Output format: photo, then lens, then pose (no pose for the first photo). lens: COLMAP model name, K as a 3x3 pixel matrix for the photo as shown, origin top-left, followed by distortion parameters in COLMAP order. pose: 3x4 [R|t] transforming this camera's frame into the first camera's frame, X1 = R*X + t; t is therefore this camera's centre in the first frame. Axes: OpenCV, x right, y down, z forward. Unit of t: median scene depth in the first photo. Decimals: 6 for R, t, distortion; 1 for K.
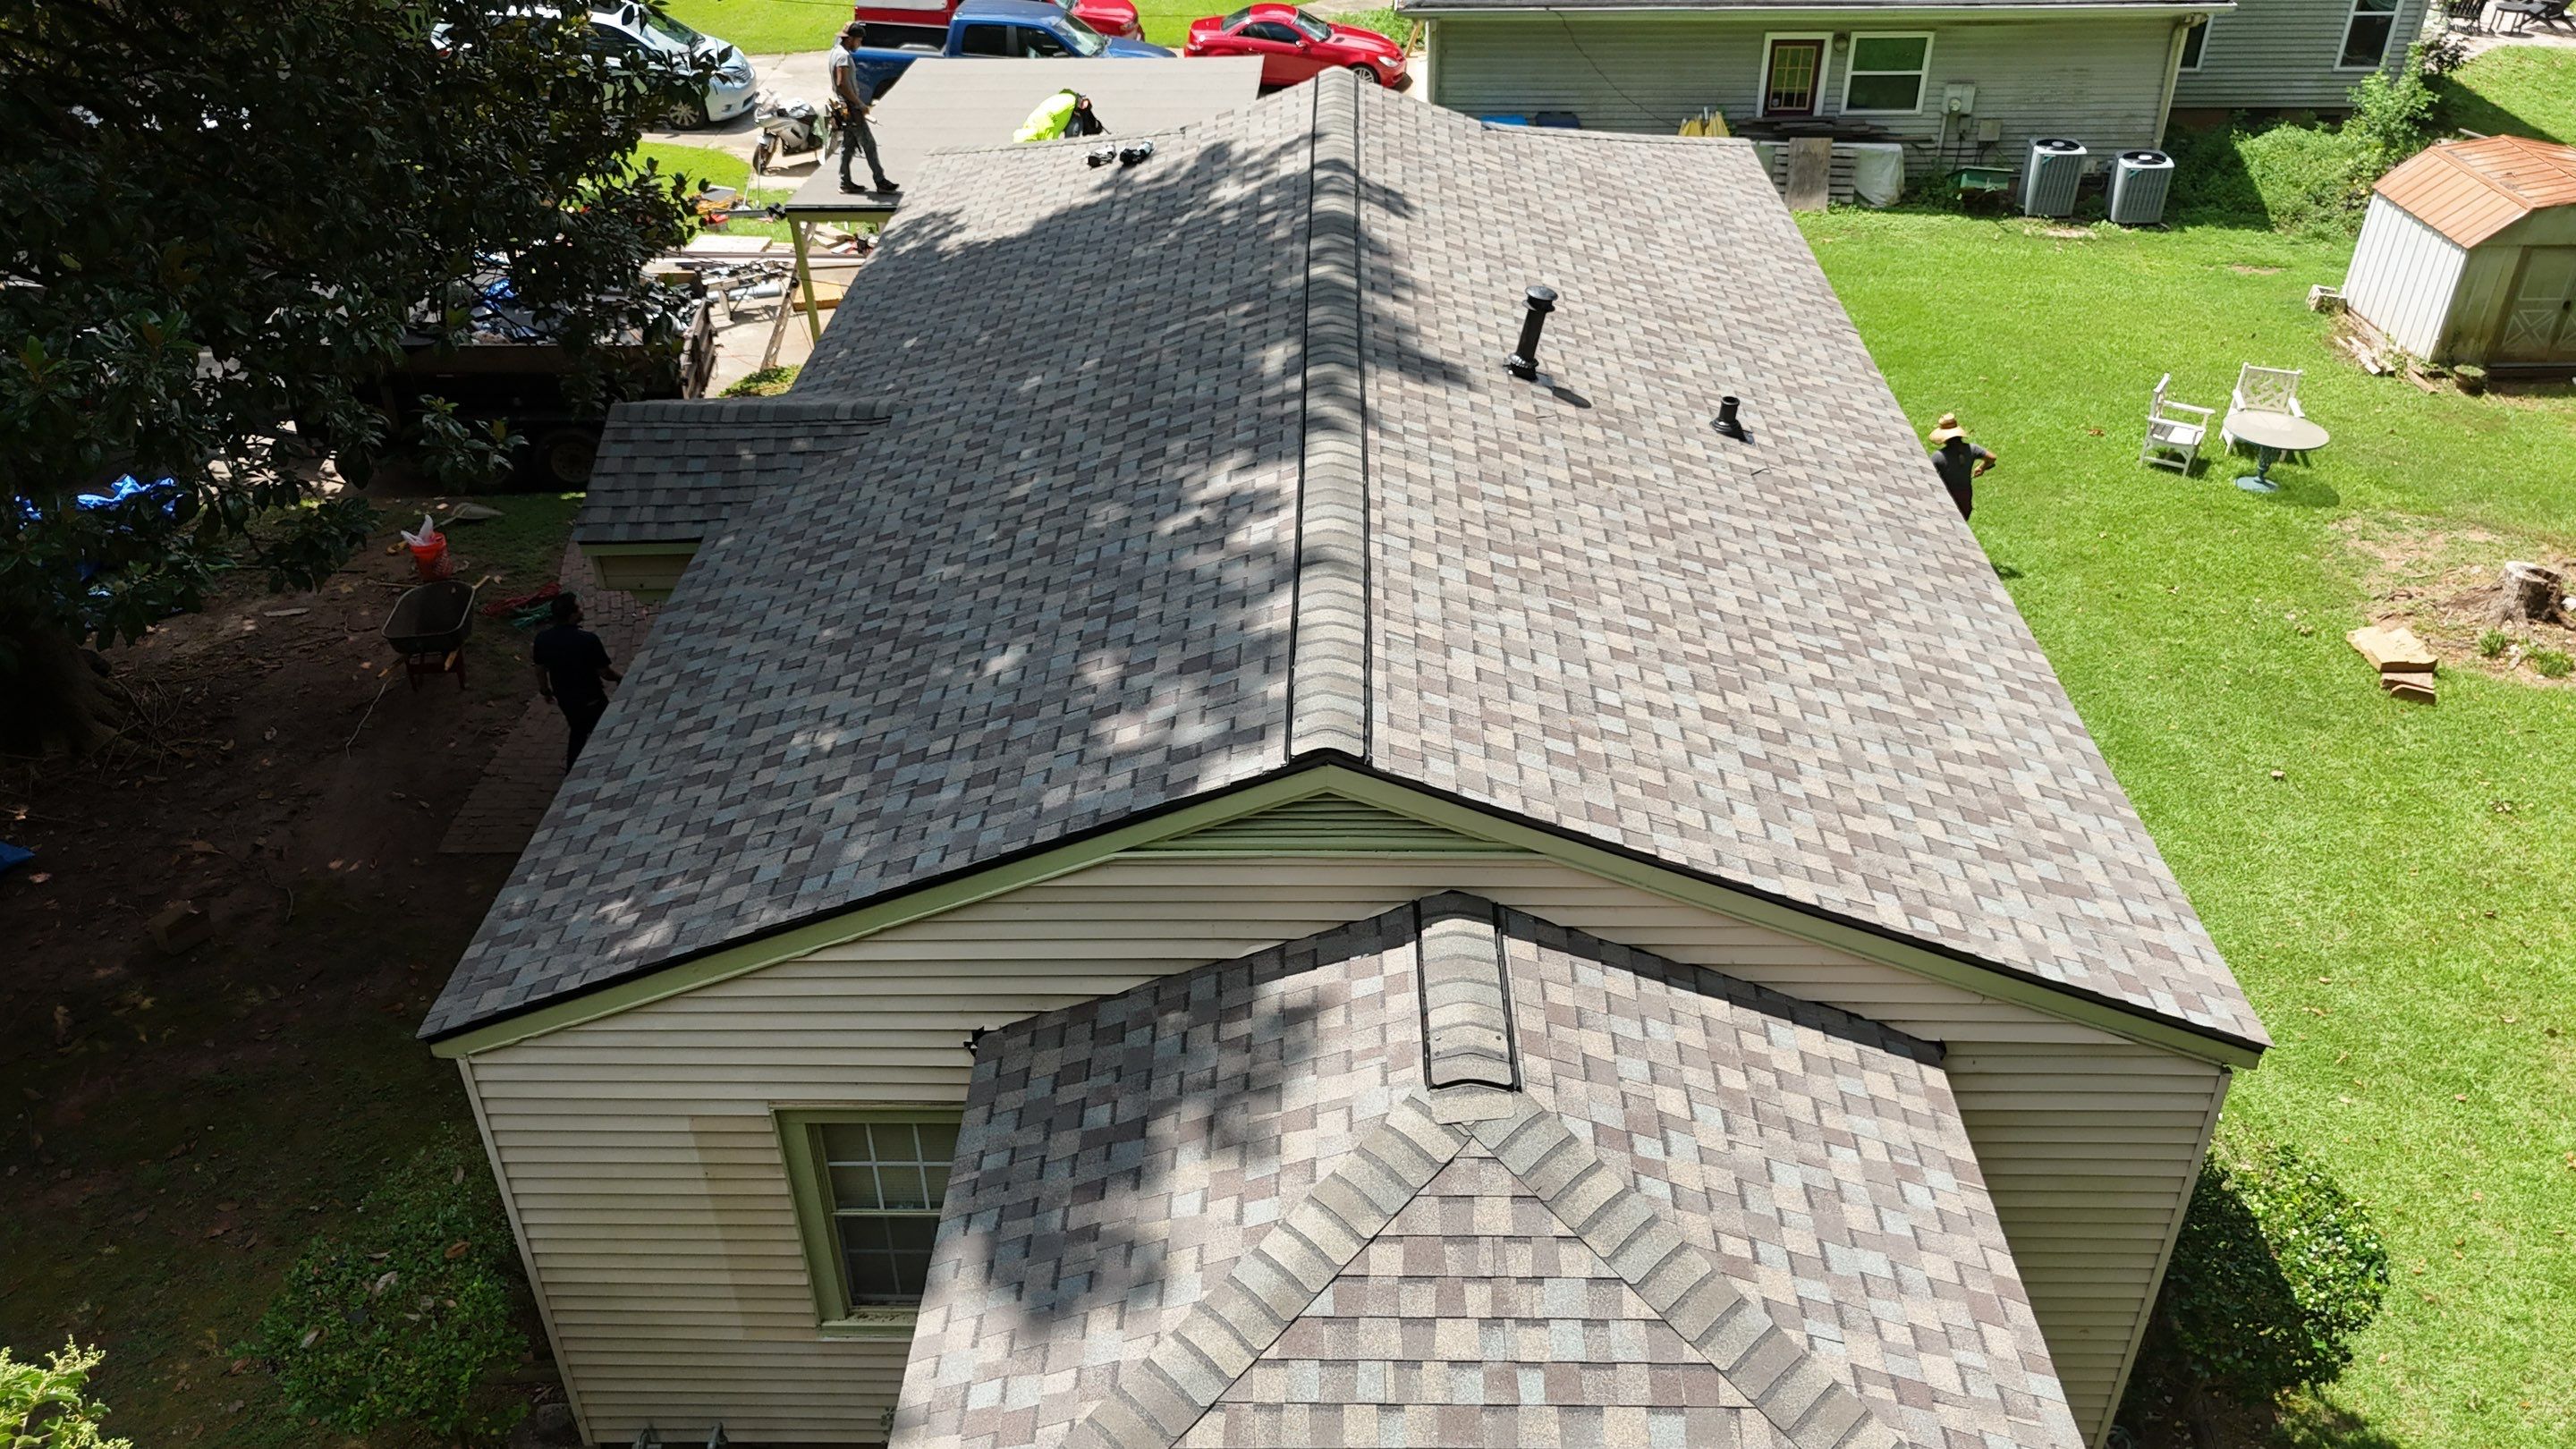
lens RADIAL K [[1869.0, 0, 1288.0], [0, 1869.0, 724.5], [0, 0, 1]] dist [0.110497, -0.157827]
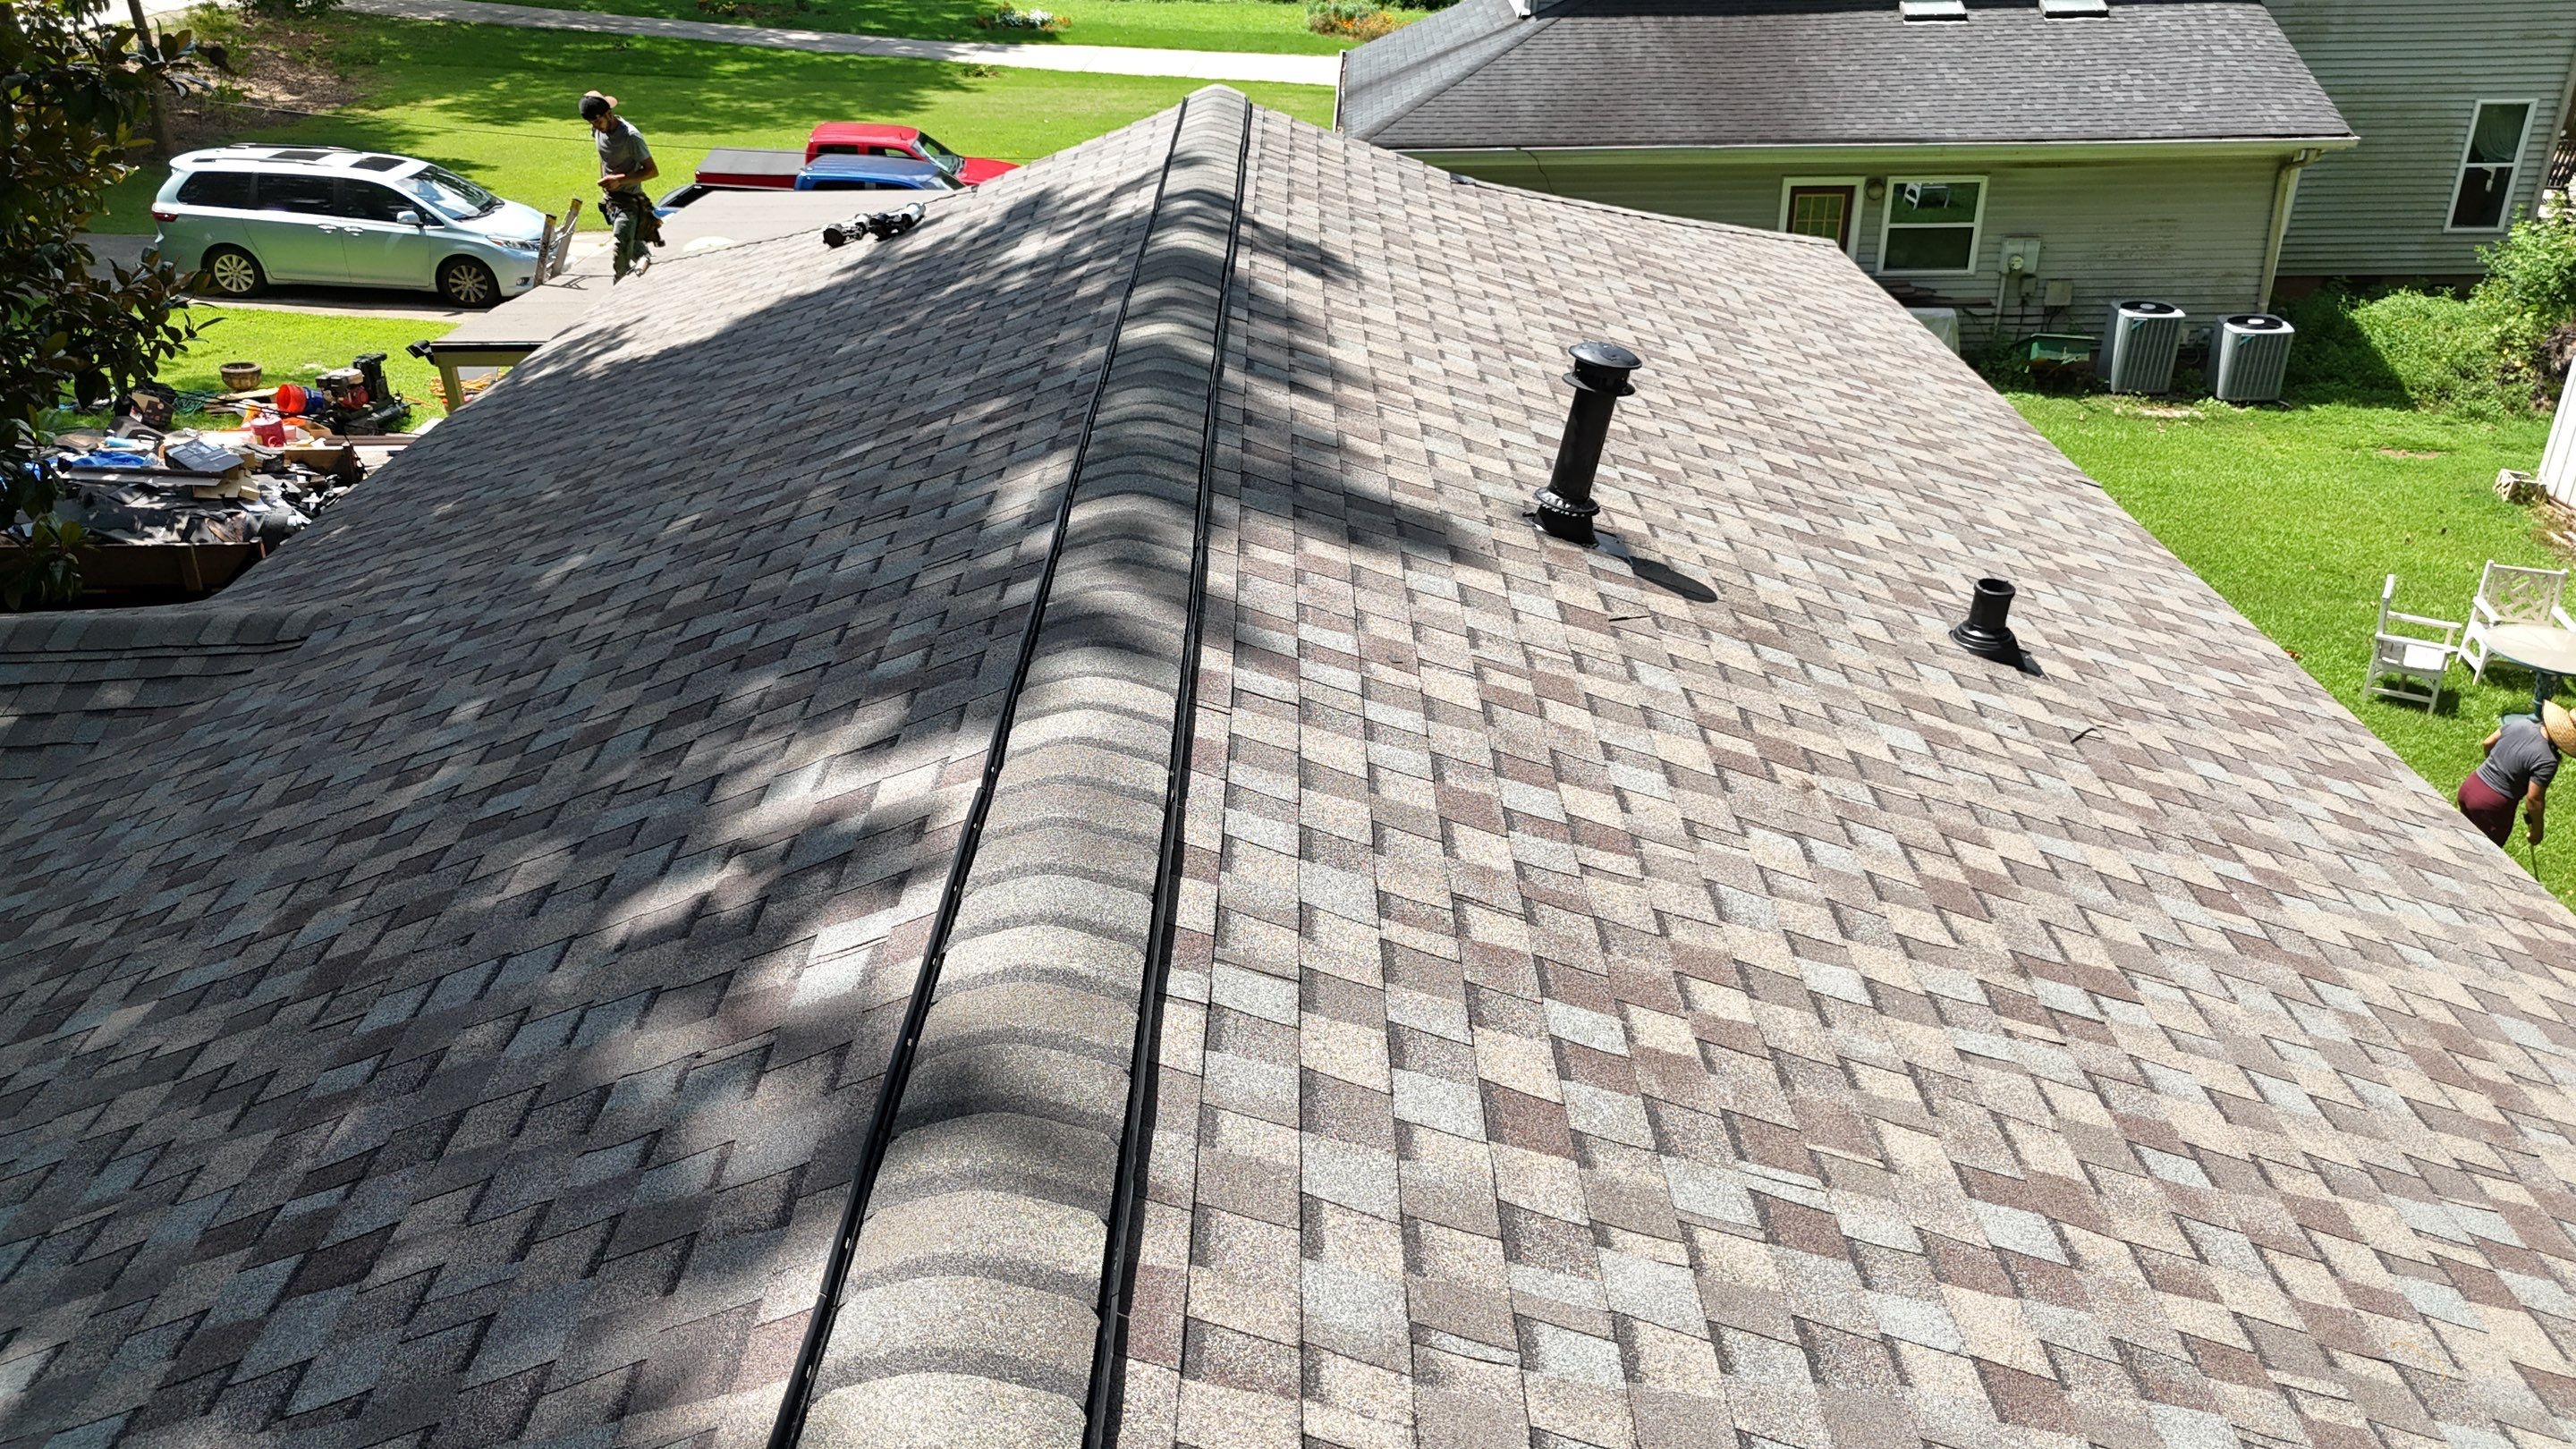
lens RADIAL K [[1869.0, 0, 1288.0], [0, 1869.0, 724.5], [0, 0, 1]] dist [0.110497, -0.157827]
pose [[0.999734, -0.010034, 0.020781, 0.044620], [0.012481, 0.992549, -0.121202, -0.081321], [-0.019410, 0.121429, 0.992410, 0.532311]]
